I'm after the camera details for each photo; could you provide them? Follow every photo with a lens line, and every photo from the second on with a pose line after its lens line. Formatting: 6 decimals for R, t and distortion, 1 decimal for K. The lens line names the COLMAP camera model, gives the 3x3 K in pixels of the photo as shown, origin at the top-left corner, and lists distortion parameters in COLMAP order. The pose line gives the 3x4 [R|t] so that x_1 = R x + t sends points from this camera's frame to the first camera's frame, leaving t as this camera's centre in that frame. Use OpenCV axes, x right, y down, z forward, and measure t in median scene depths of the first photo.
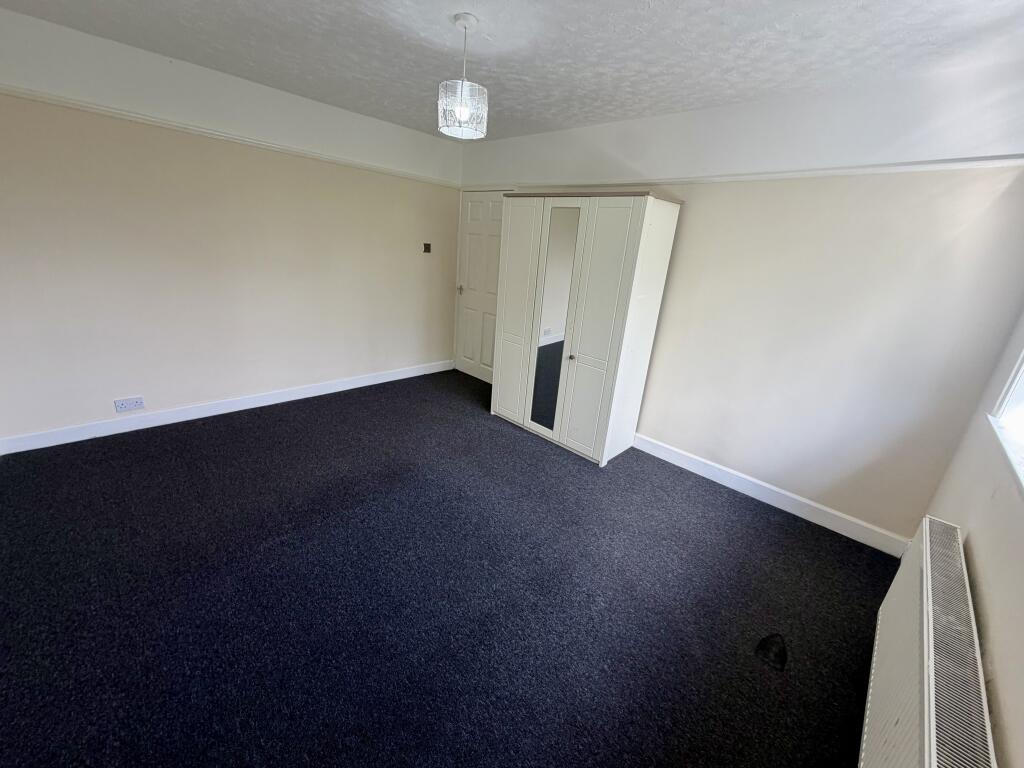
lens RADIAL K [[406.4, 0, 512.0], [0, 406.4, 384.0], [0, 0, 1]] dist [0.000293, 0.000002]
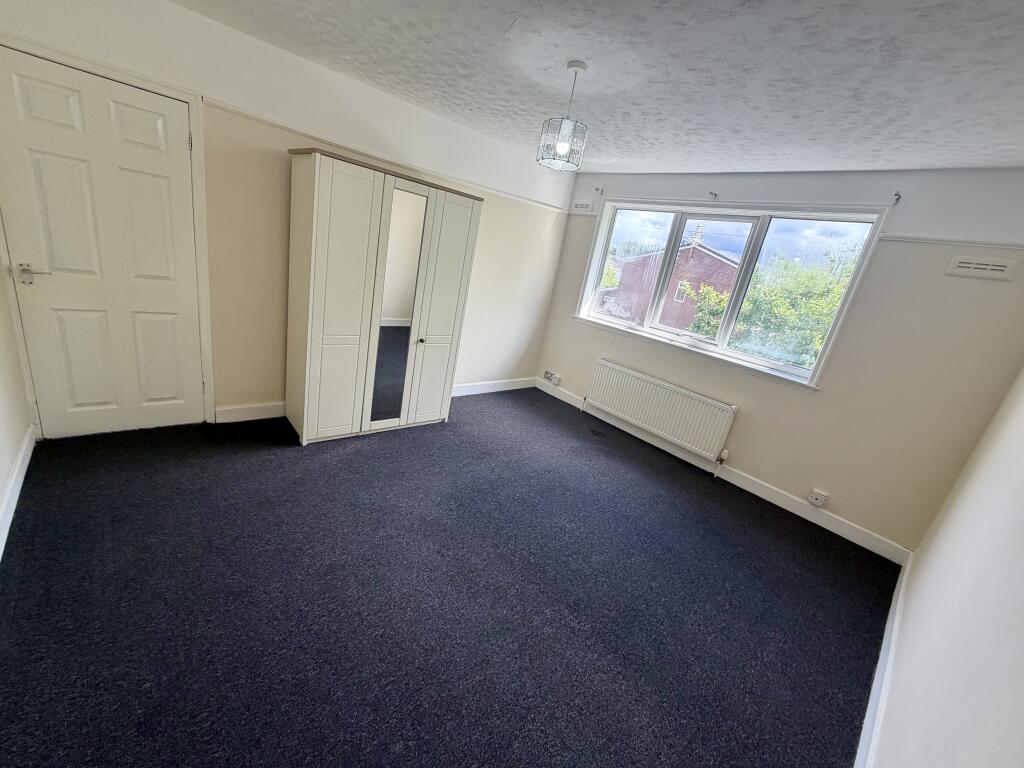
lens RADIAL K [[409.3, 0, 507.9], [0, 409.3, 380.7], [0, 0, 1]] dist [-0.000047, 0.000010]
pose [[0.087069, -0.357930, 0.929680, -0.836655], [0.160804, 0.926036, 0.341467, -0.289368], [-0.983138, 0.119765, 0.138185, 0.638893]]
